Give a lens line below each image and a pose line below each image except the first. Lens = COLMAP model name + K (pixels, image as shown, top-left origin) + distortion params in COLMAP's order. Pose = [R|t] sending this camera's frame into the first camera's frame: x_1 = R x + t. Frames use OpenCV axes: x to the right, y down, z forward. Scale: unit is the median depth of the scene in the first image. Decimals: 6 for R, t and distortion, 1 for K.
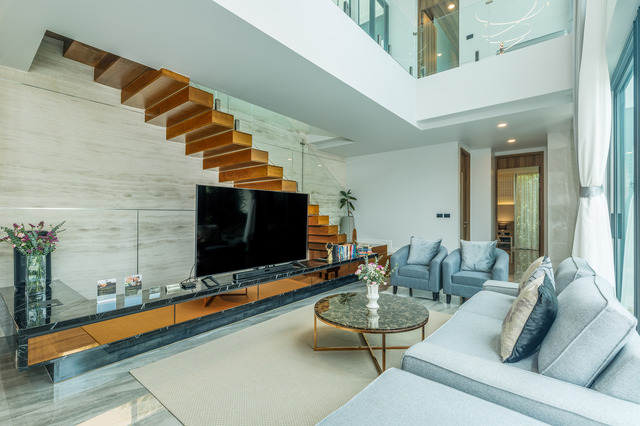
lens RADIAL K [[292.9, 0, 319.4], [0, 292.9, 214.2], [0, 0, 1]] dist [-0.002047, -0.000553]
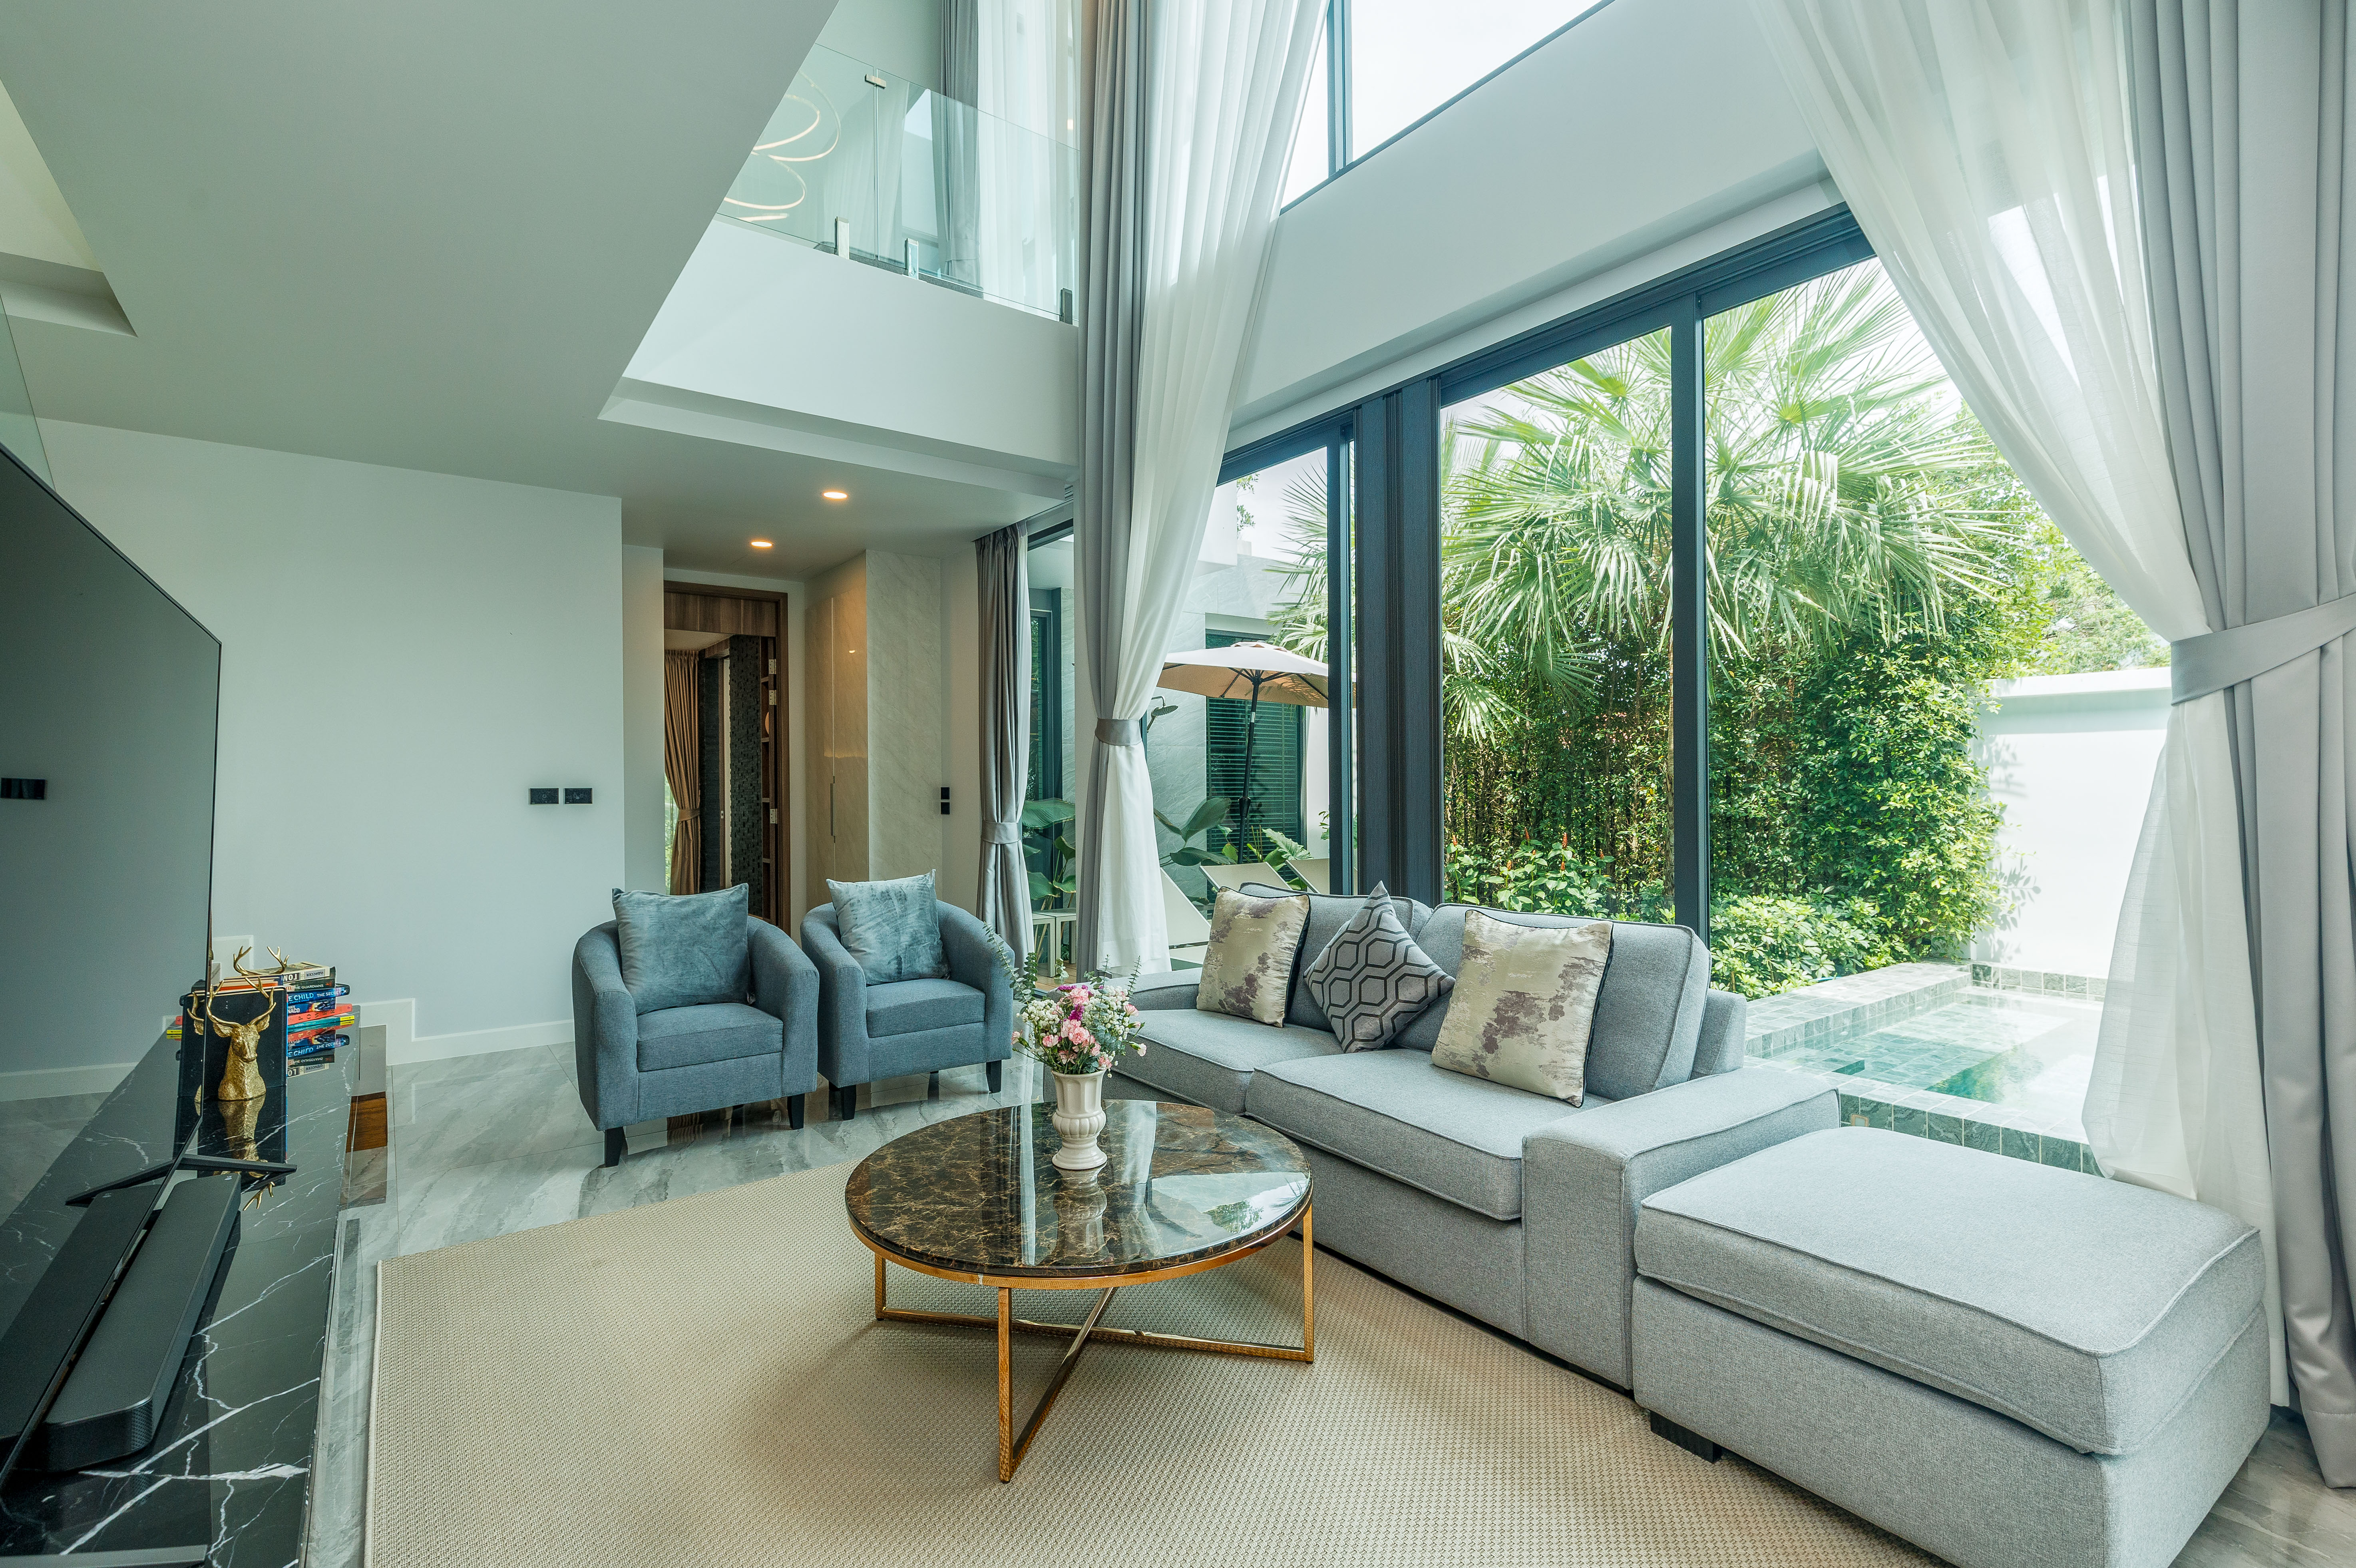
lens RADIAL K [[1078.1, 0, 1176.3], [0, 1078.1, 783.1], [0, 0, 1]] dist [-0.002047, -0.000553]
pose [[0.251036, 0.000406, 0.967978, -0.424704], [0.005830, 0.999981, -0.001932, -0.000923], [-0.967960, 0.006128, 0.251029, 0.435200]]
